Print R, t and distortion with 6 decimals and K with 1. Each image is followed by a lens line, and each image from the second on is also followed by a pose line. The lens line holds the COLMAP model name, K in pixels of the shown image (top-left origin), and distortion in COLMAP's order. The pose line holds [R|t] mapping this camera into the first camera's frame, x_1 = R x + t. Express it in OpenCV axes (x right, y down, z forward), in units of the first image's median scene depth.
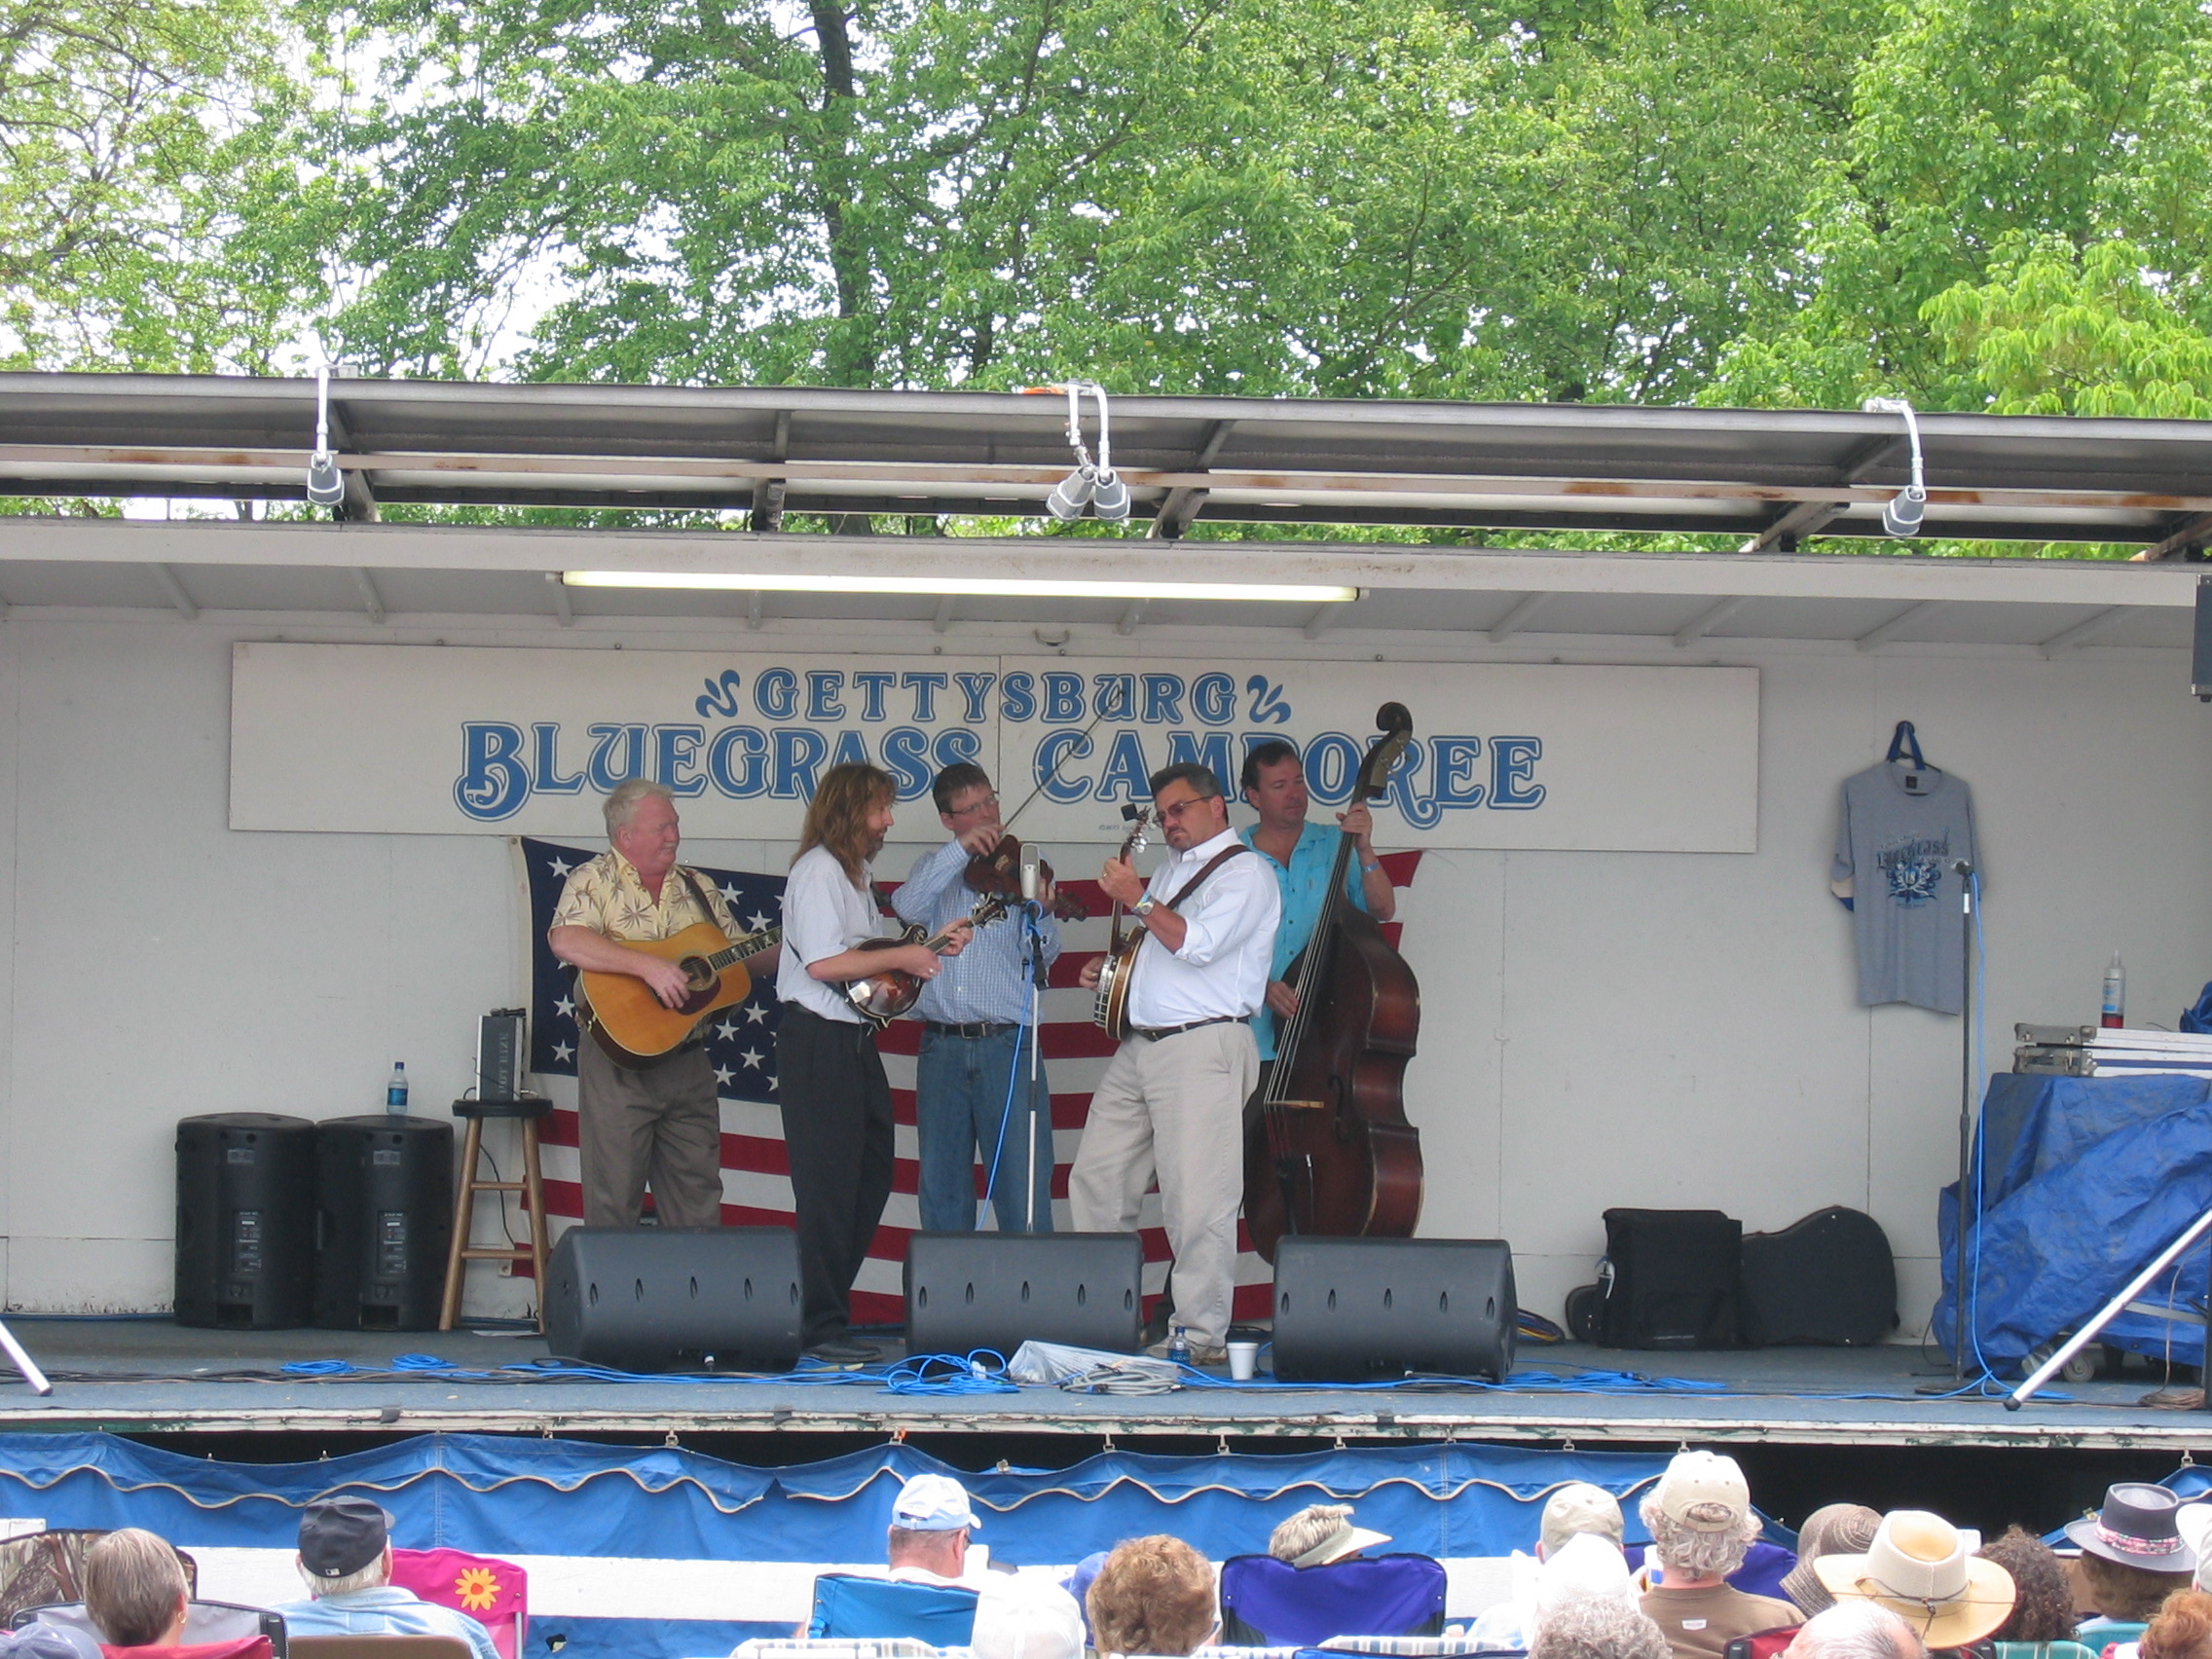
lens RADIAL K [[6705.2, 0, 1124.8], [0, 6705.2, 839.0], [0, 0, 1]] dist [-0.212261, 0.000000]
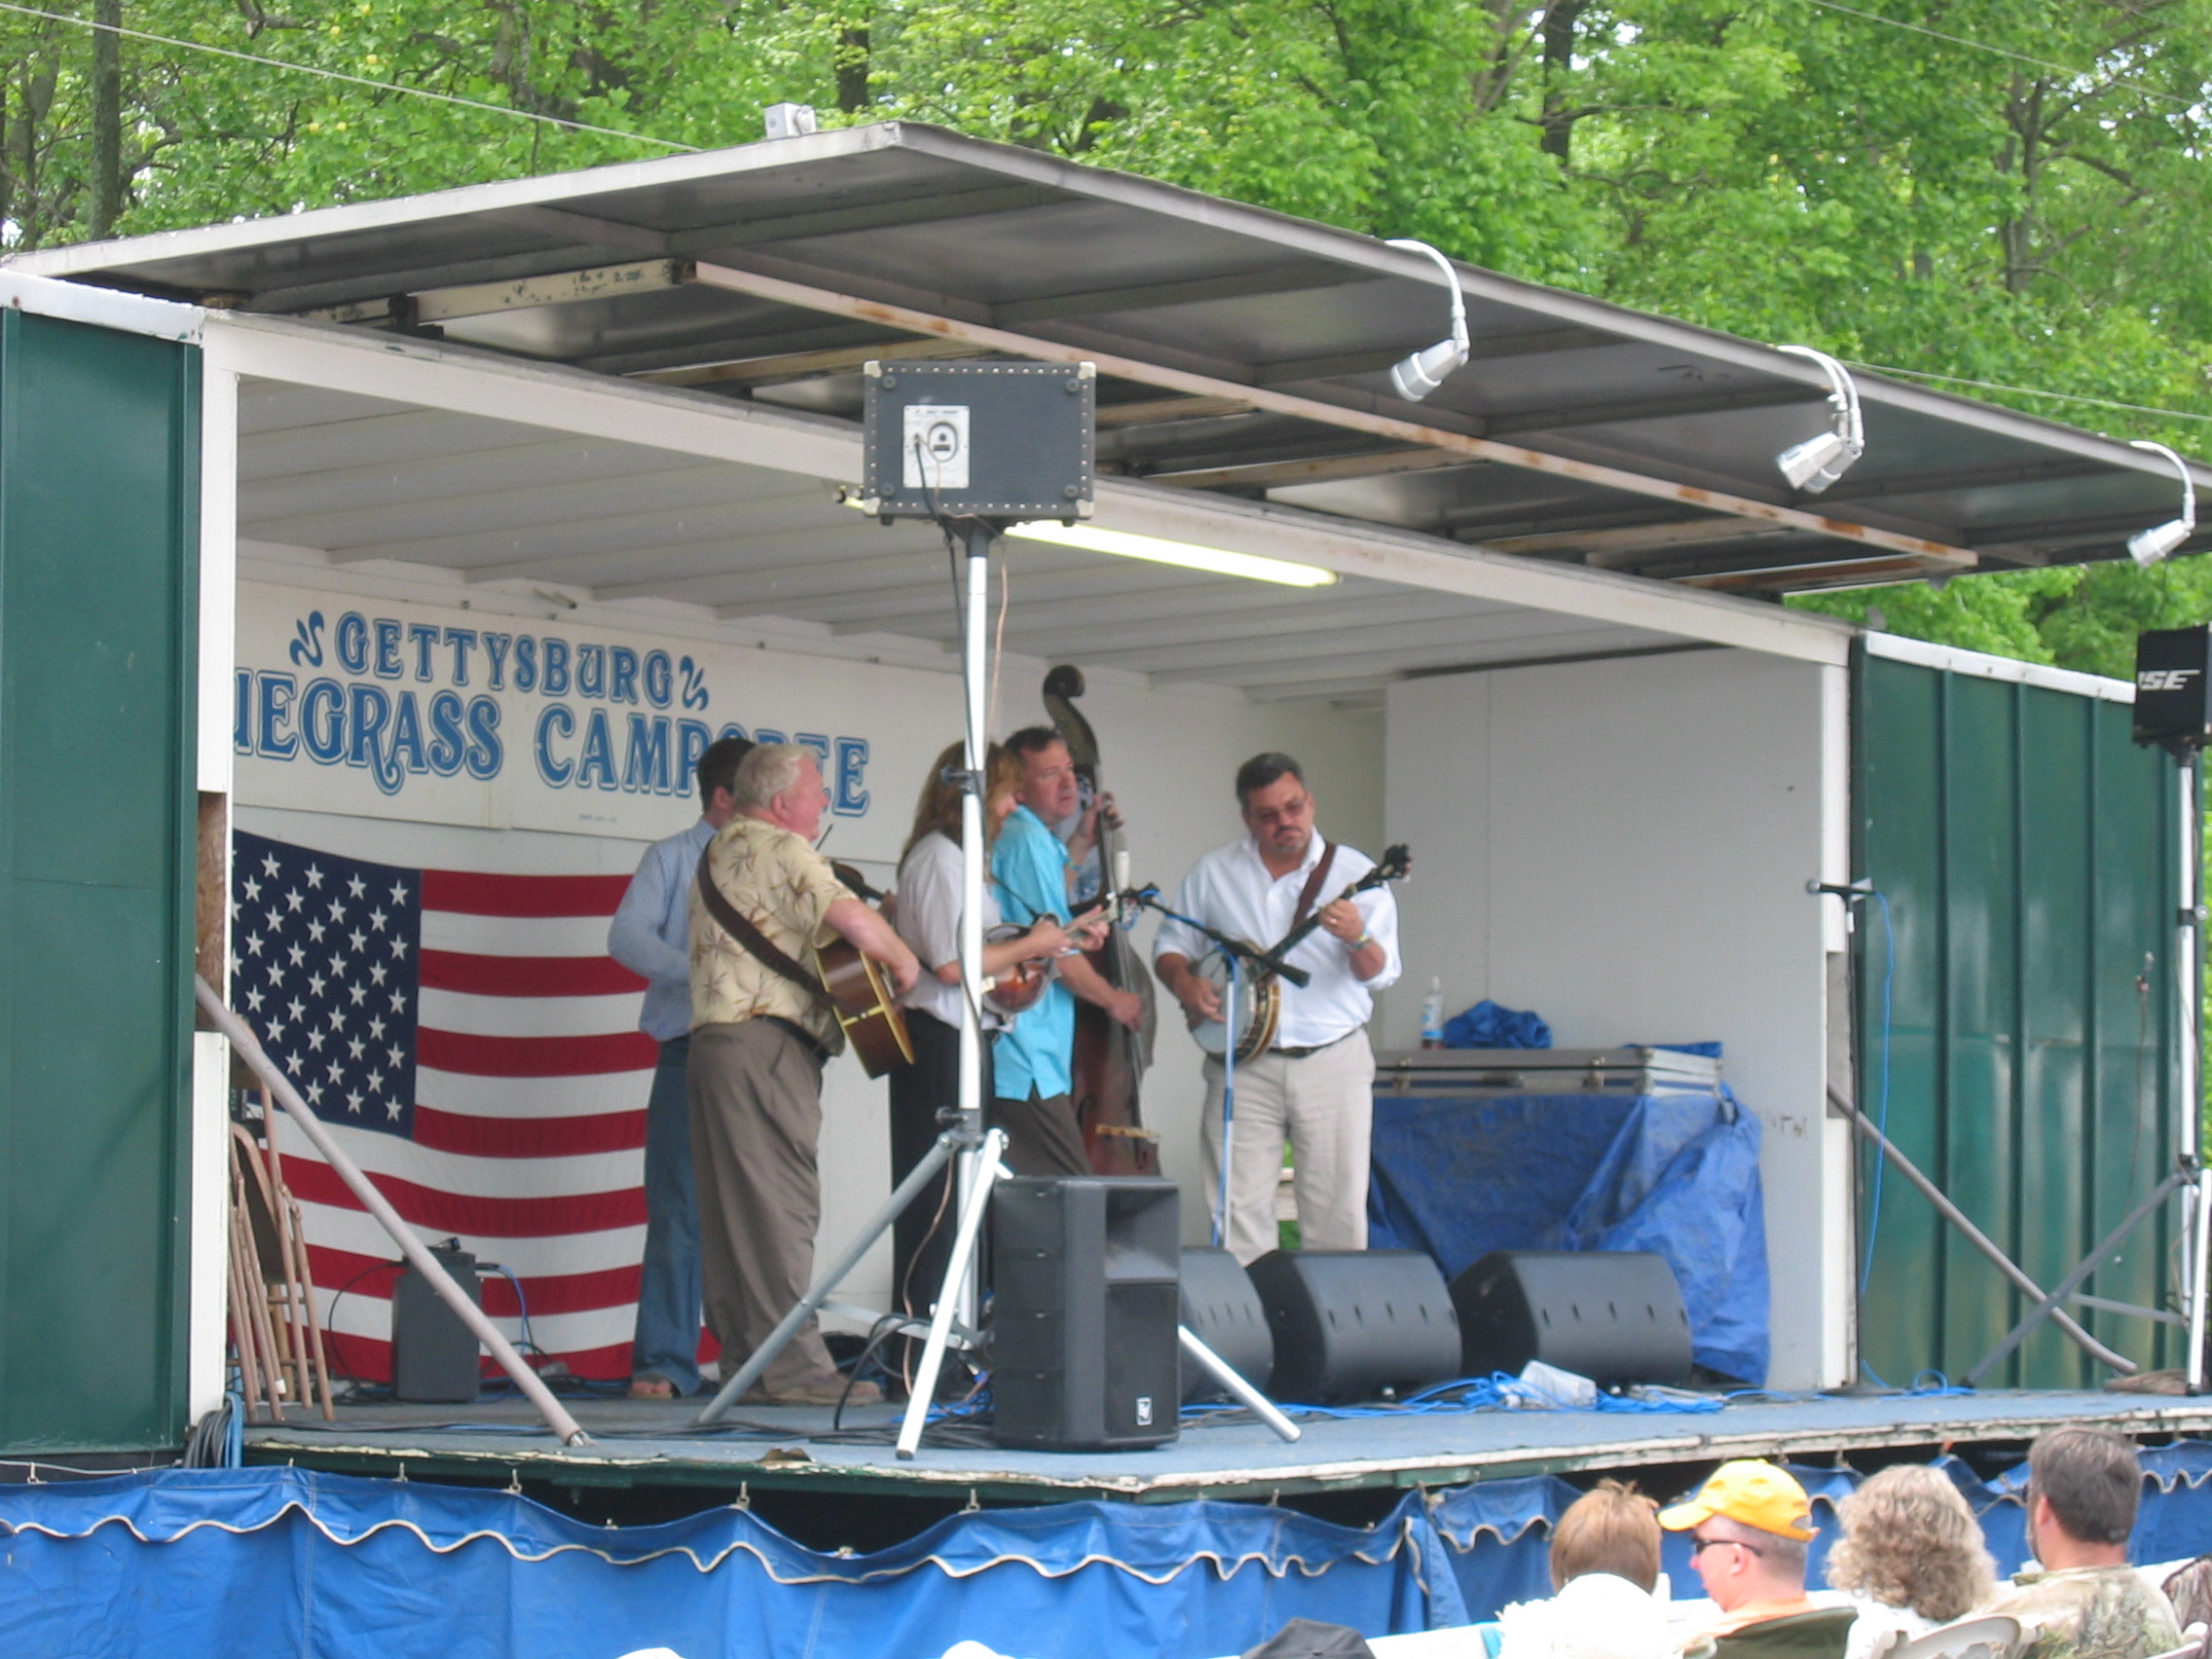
lens RADIAL K [[6705.2, 0, 1105.7], [0, 6705.2, 829.5], [0, 0, 1]] dist [-0.212261, 0.000000]
pose [[0.573267, 0.040627, 0.818361, -0.686492], [-0.019203, 0.999162, -0.036151, 0.030529], [-0.819143, 0.005009, 0.573567, 0.437715]]
